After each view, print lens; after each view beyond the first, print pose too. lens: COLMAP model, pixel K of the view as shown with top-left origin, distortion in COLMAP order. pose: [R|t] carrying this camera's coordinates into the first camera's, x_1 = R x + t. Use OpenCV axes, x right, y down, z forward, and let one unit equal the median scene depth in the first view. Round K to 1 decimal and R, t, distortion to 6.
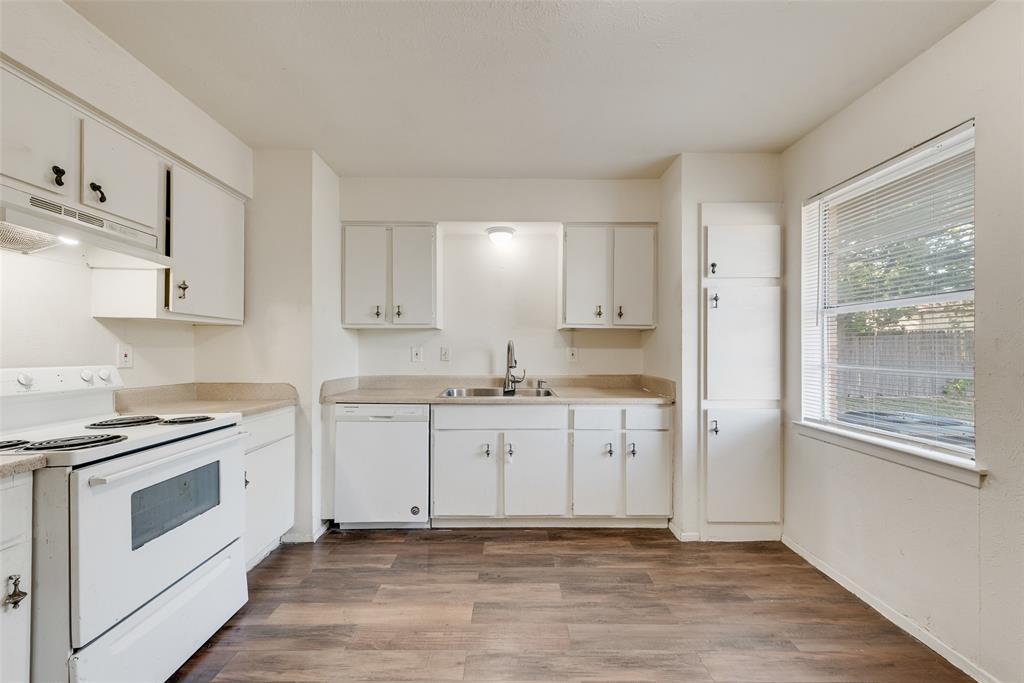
lens RADIAL K [[406.6, 0, 513.6], [0, 406.6, 348.9], [0, 0, 1]] dist [0.022736, -0.006479]
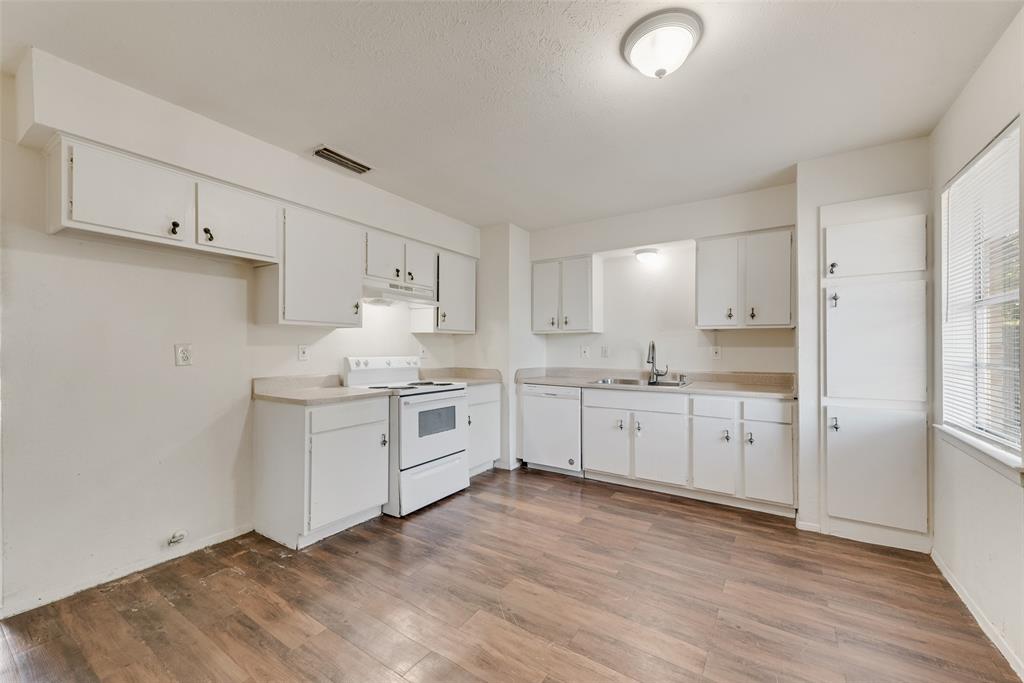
lens RADIAL K [[406.6, 0, 513.6], [0, 406.6, 348.9], [0, 0, 1]] dist [0.022736, -0.006479]
pose [[0.831491, -0.001231, -0.555538, 0.390615], [0.002554, 0.999995, 0.001606, 0.000643], [0.555533, -0.002755, 0.831490, -0.295711]]
